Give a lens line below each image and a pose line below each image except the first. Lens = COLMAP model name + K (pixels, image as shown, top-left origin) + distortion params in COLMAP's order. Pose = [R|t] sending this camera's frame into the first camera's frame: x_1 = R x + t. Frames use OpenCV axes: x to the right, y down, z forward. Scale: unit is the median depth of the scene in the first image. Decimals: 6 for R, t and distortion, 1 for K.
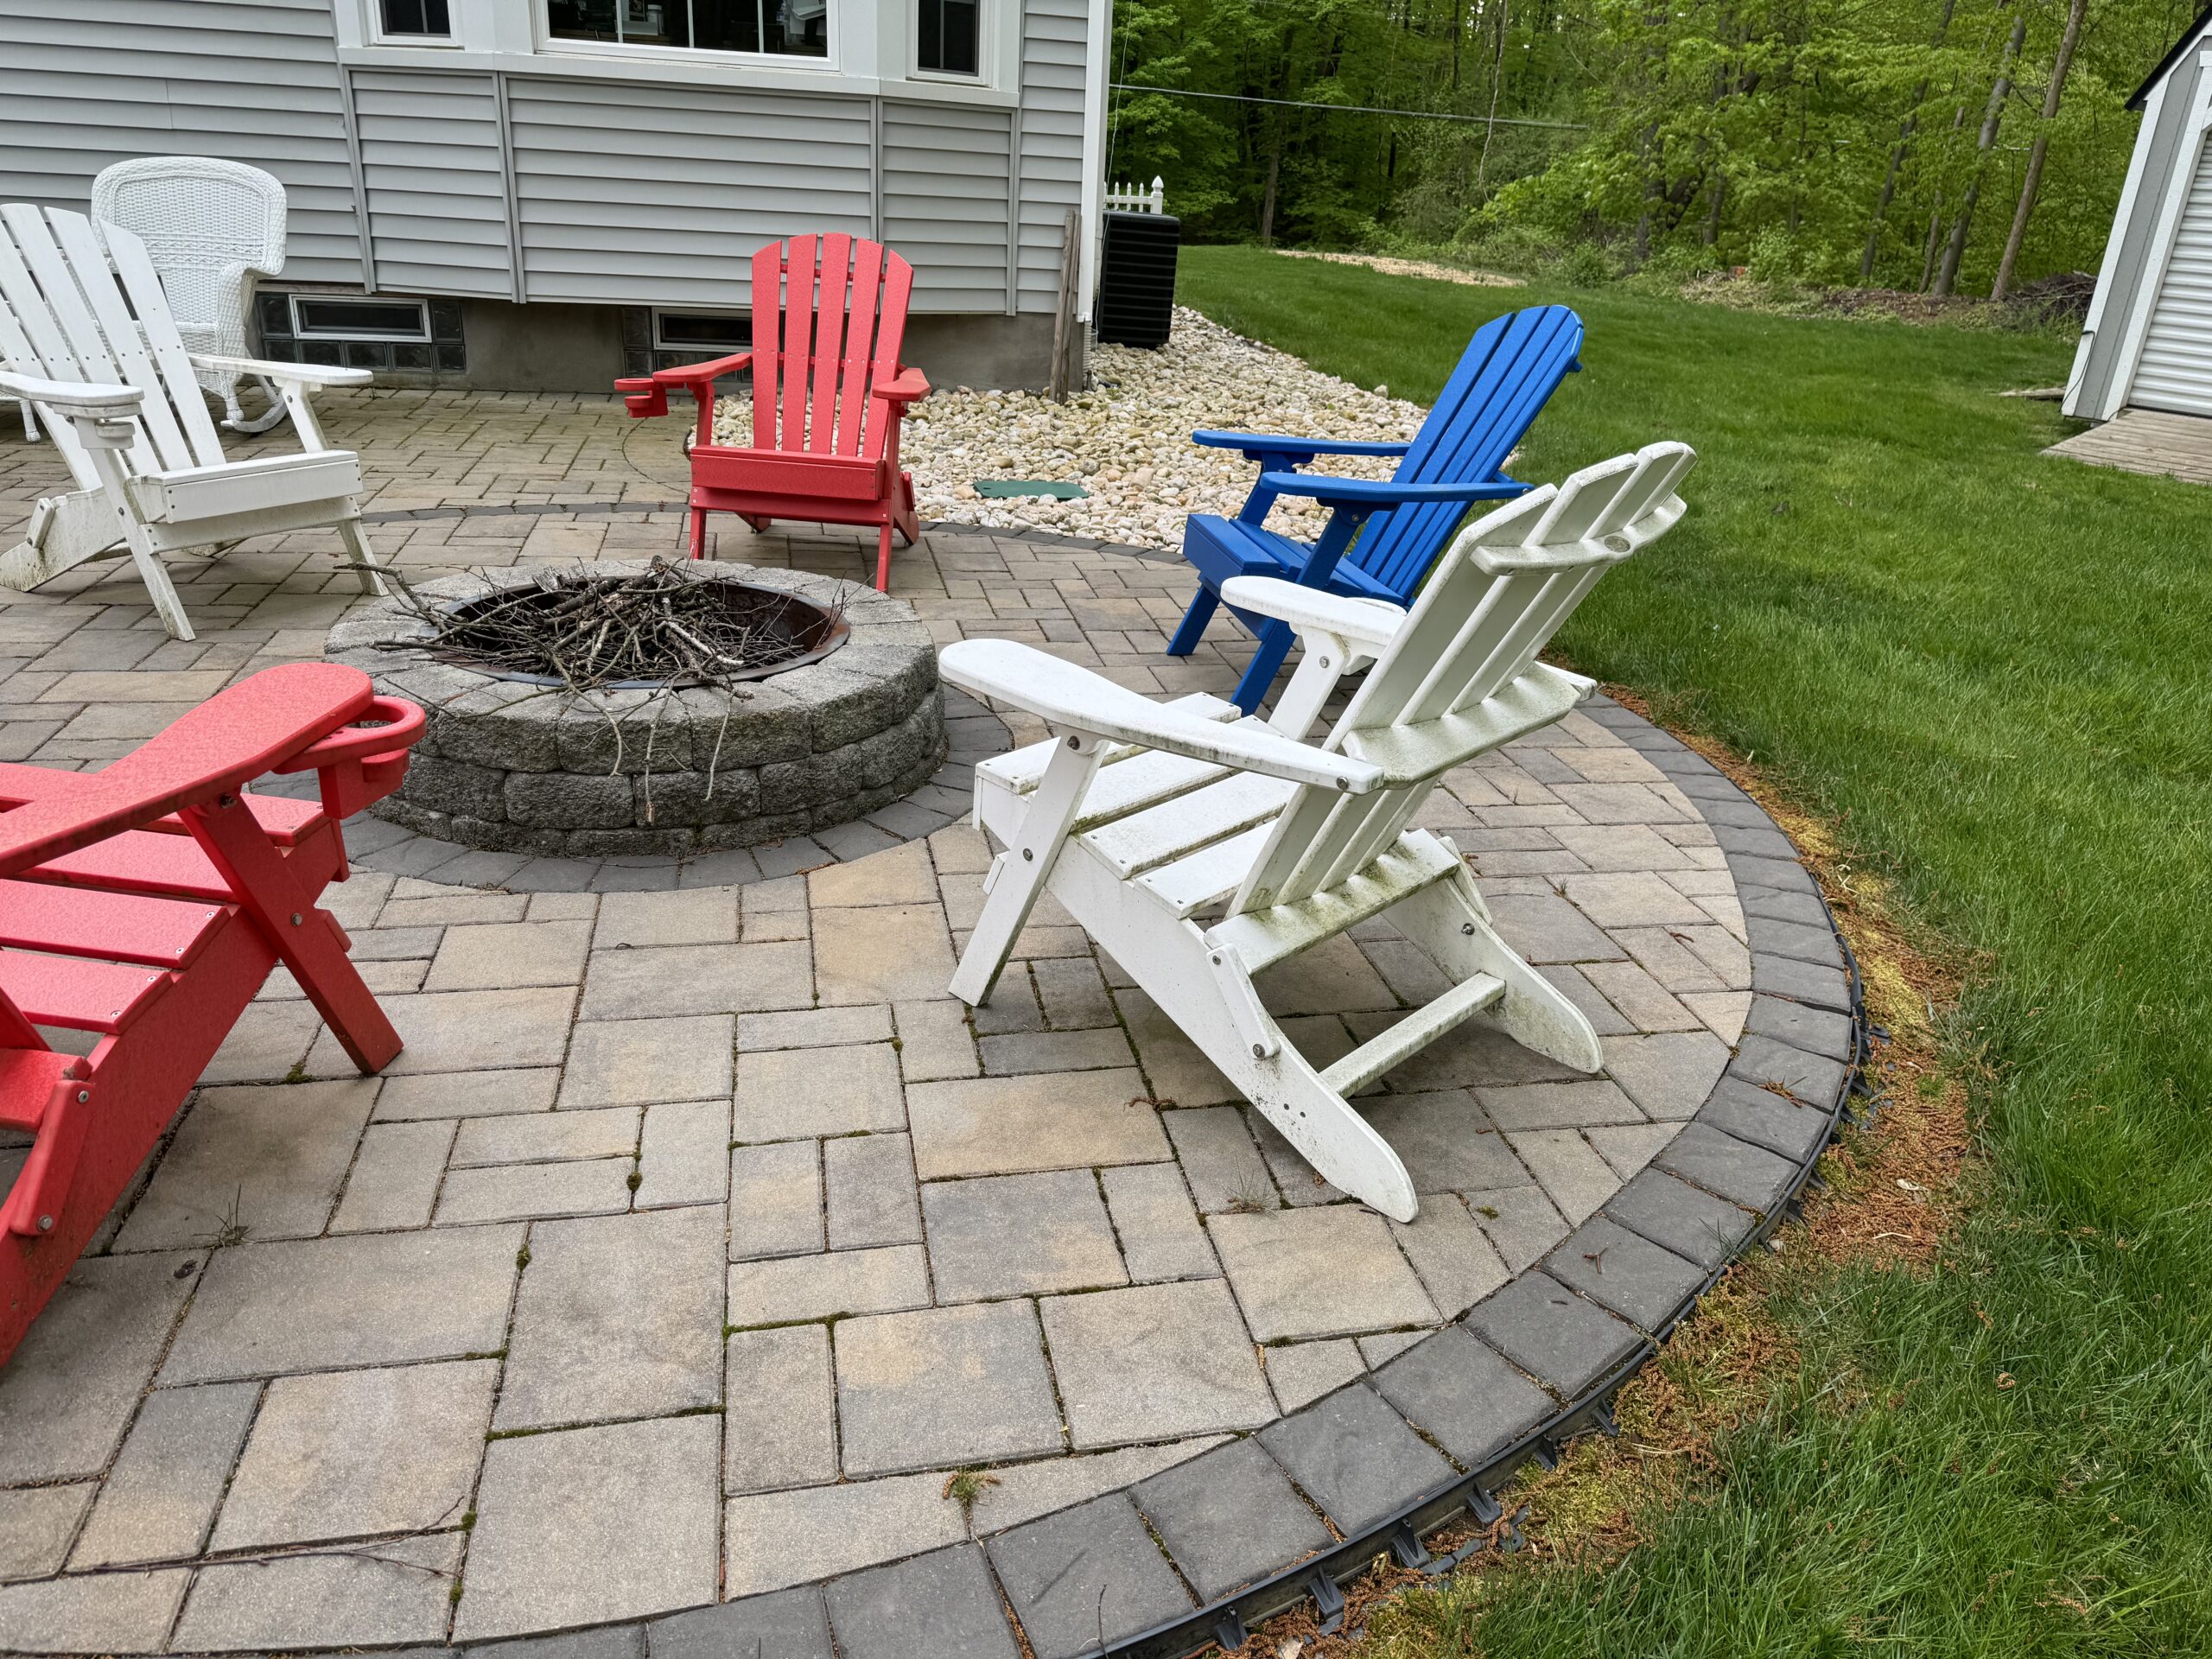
lens RADIAL K [[1522.9, 0, 1106.0], [0, 1522.9, 829.5], [0, 0, 1]] dist [0.080528, -0.113495]
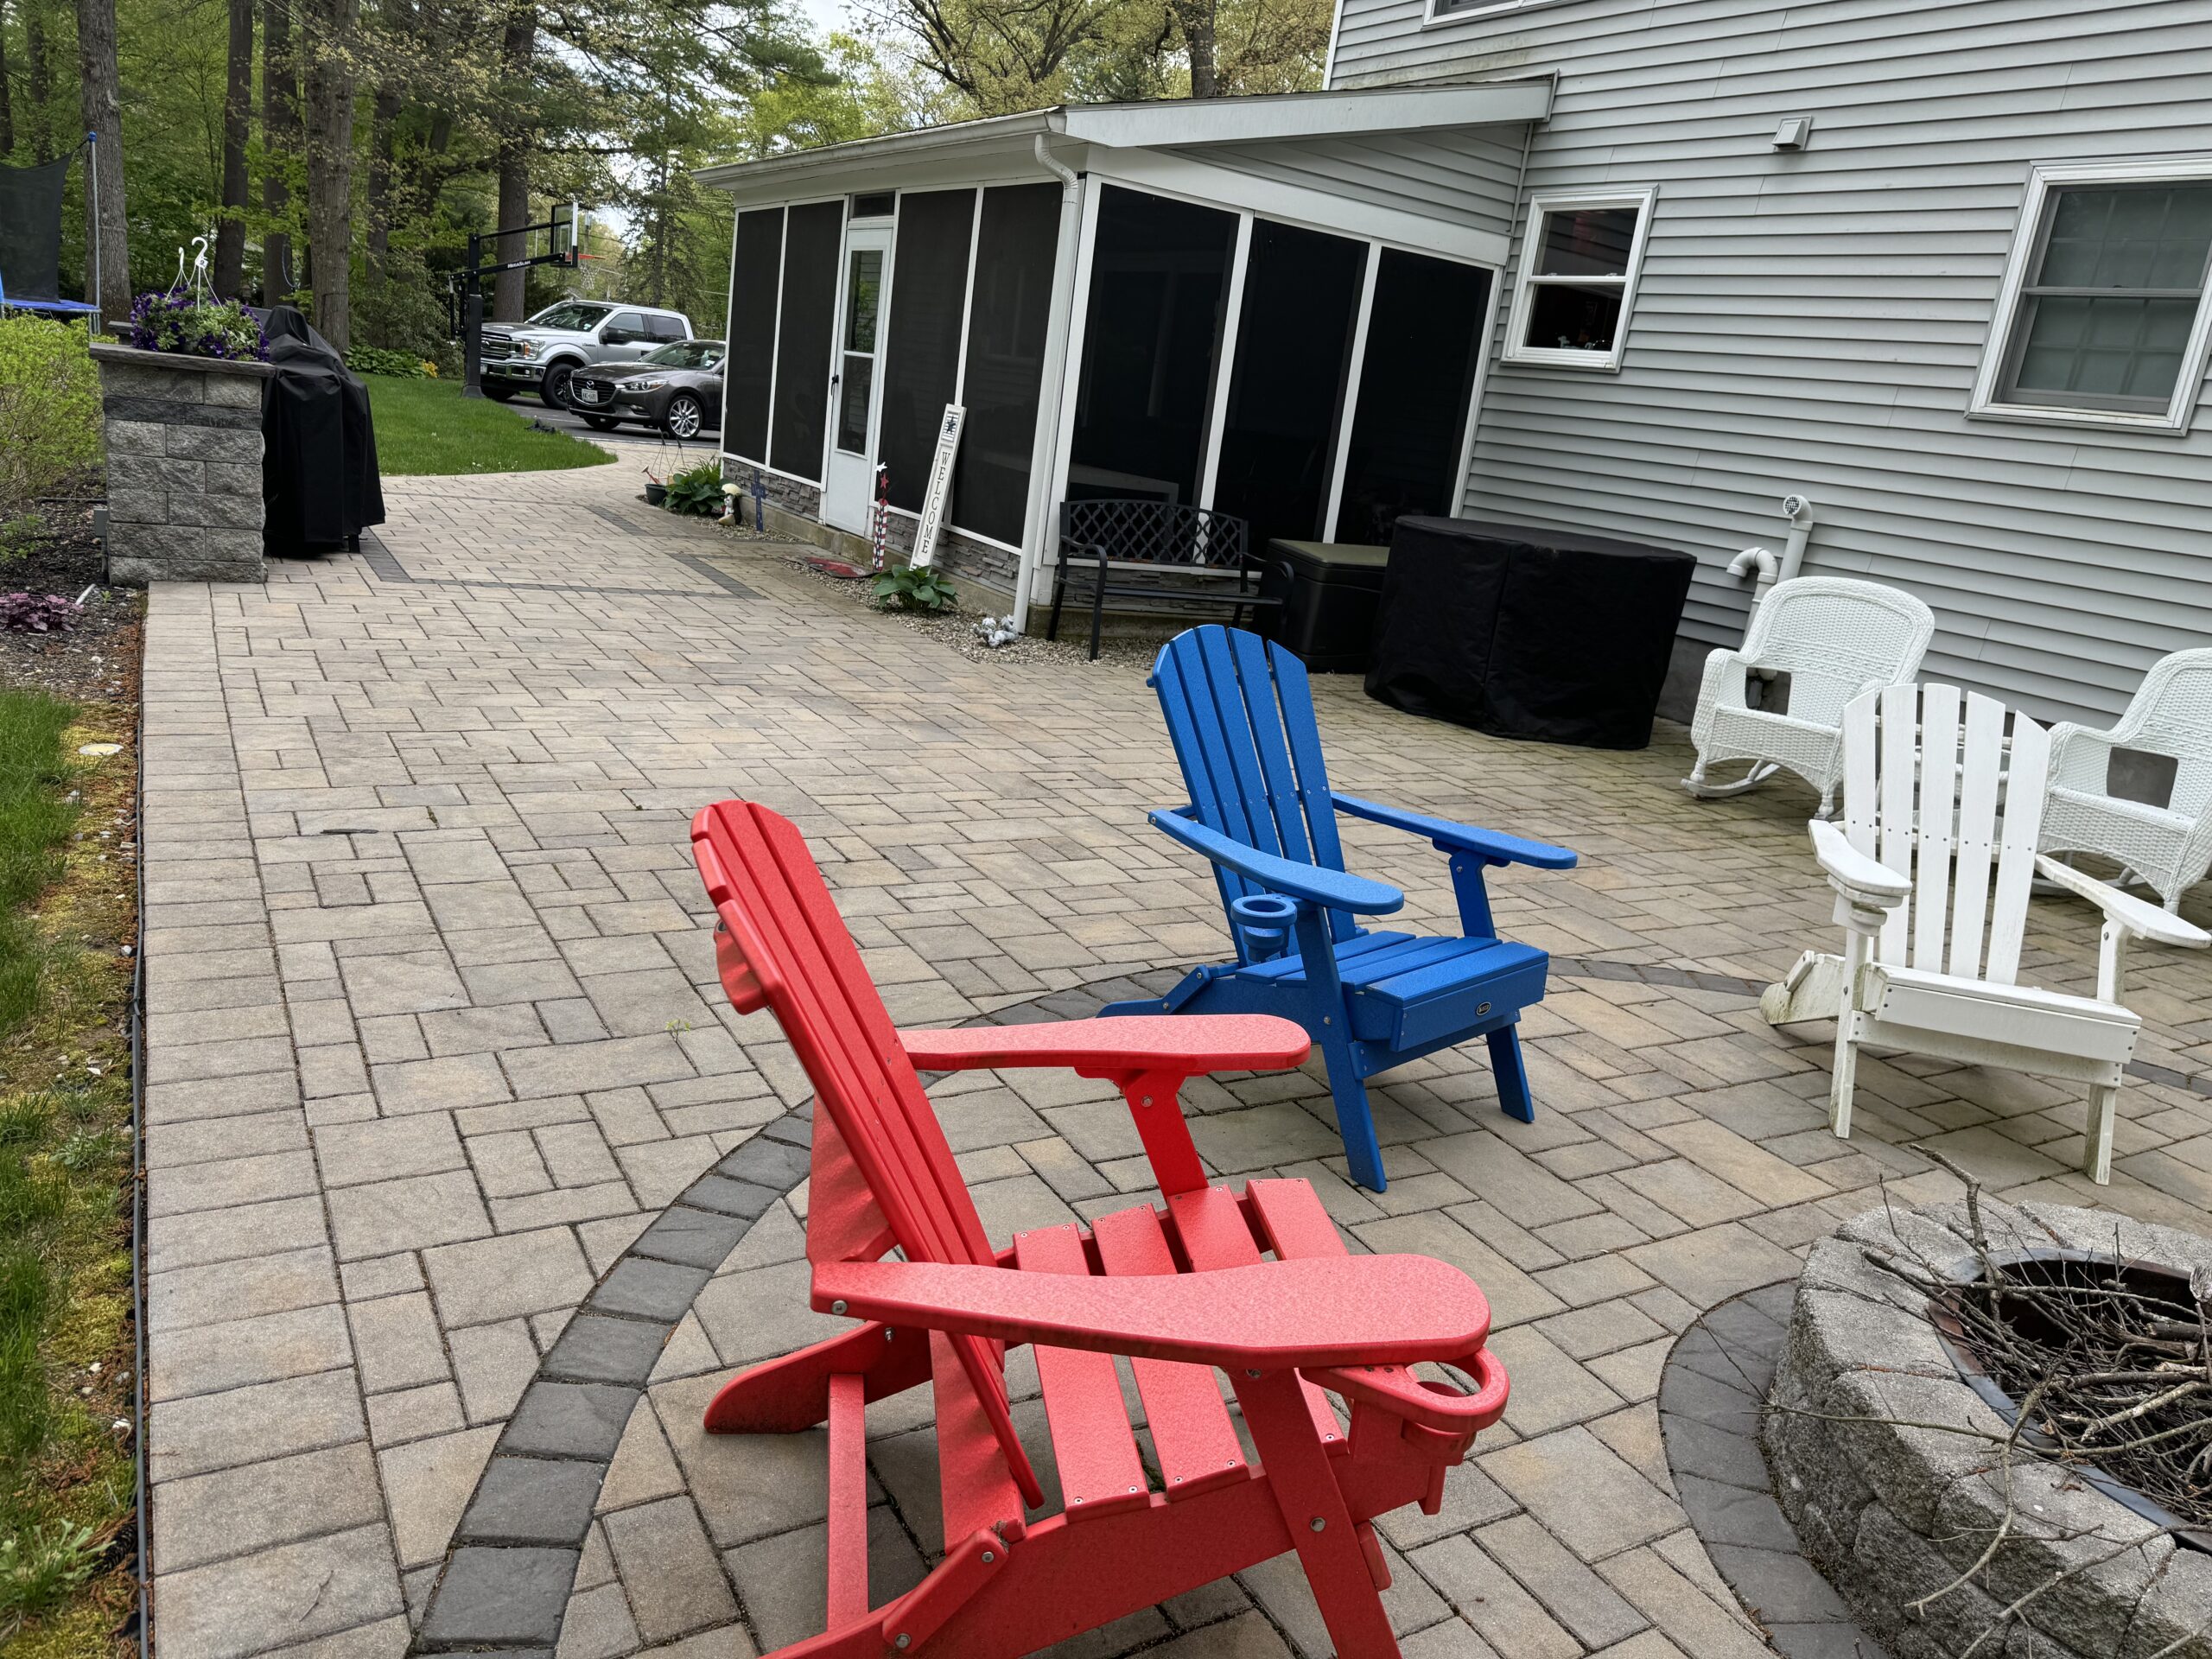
lens RADIAL K [[1553.7, 0, 1101.9], [0, 1553.7, 818.5], [0, 0, 1]] dist [0.013072, -0.041134]
pose [[0.322298, 0.234891, -0.917033, 0.035245], [-0.470364, 0.880417, 0.060200, -0.074375], [0.821512, 0.411937, 0.394241, 0.107058]]
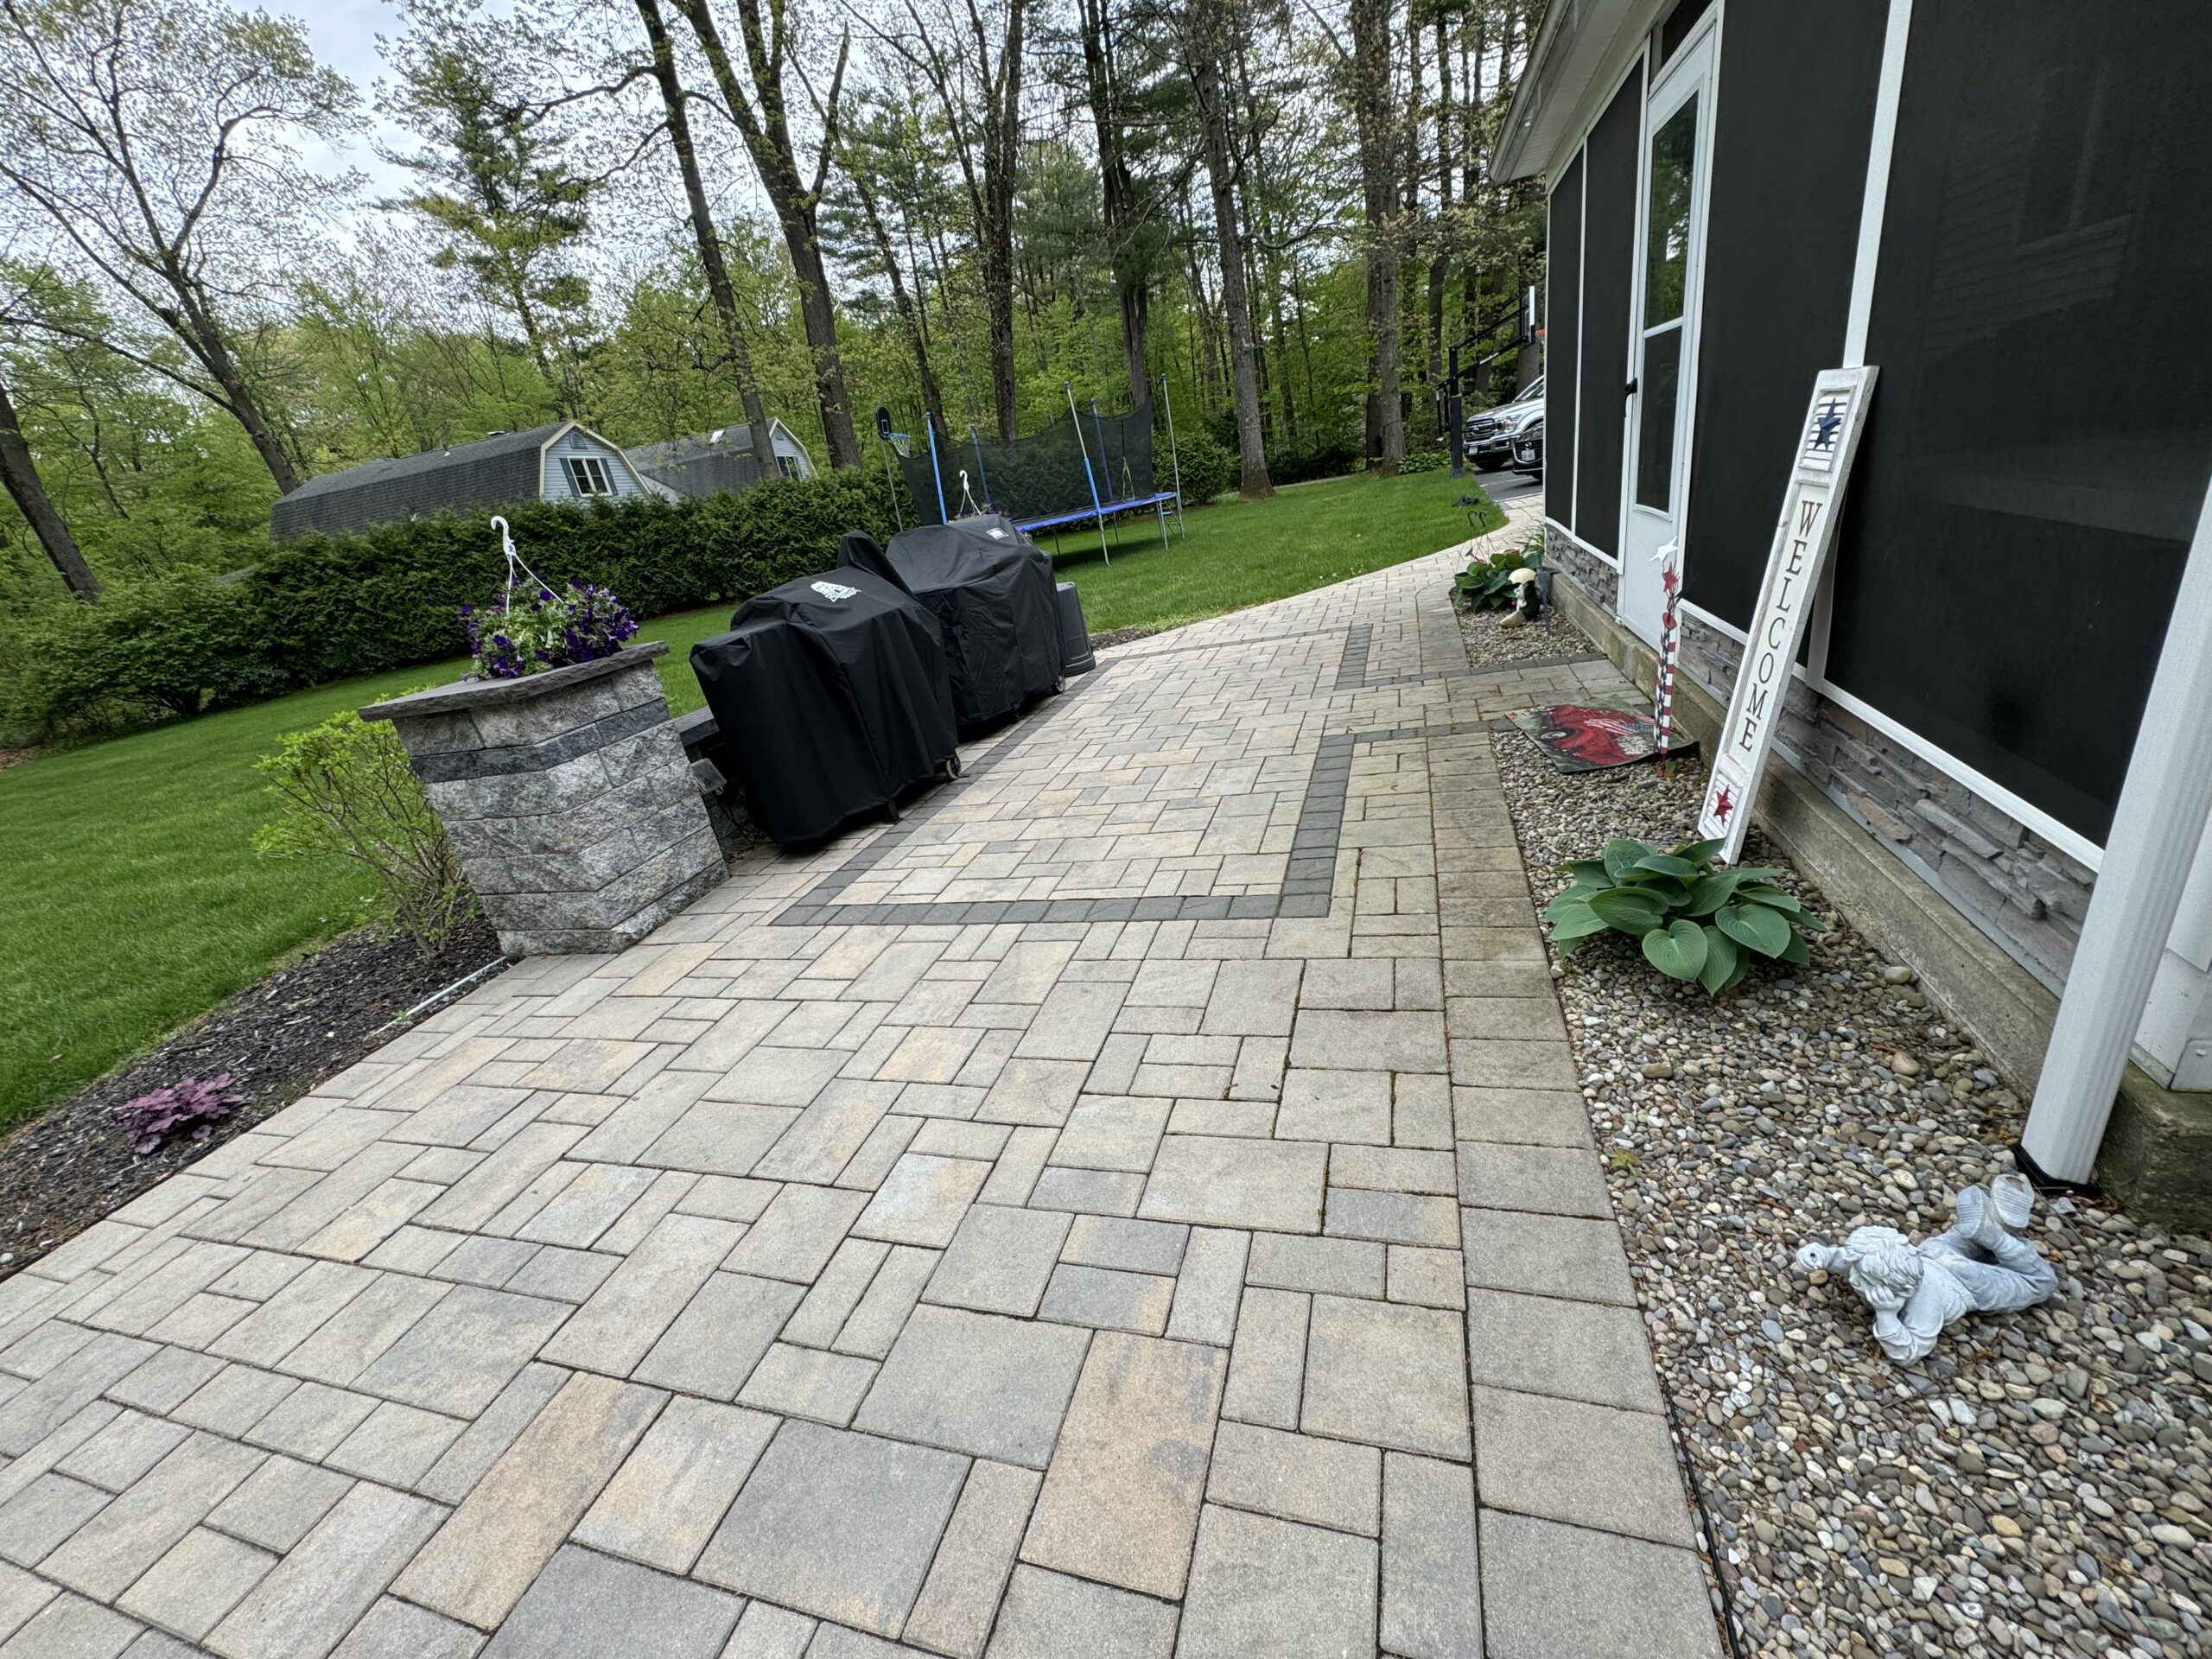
lens RADIAL K [[861.4, 0, 1111.2], [0, 861.4, 833.3], [0, 0, 1]] dist [0.001646, 0.000368]
pose [[-0.480654, 0.358937, -0.800085, -0.947012], [-0.198033, 0.844391, 0.497783, -0.216093], [0.854257, 0.397704, -0.334778, 0.341076]]
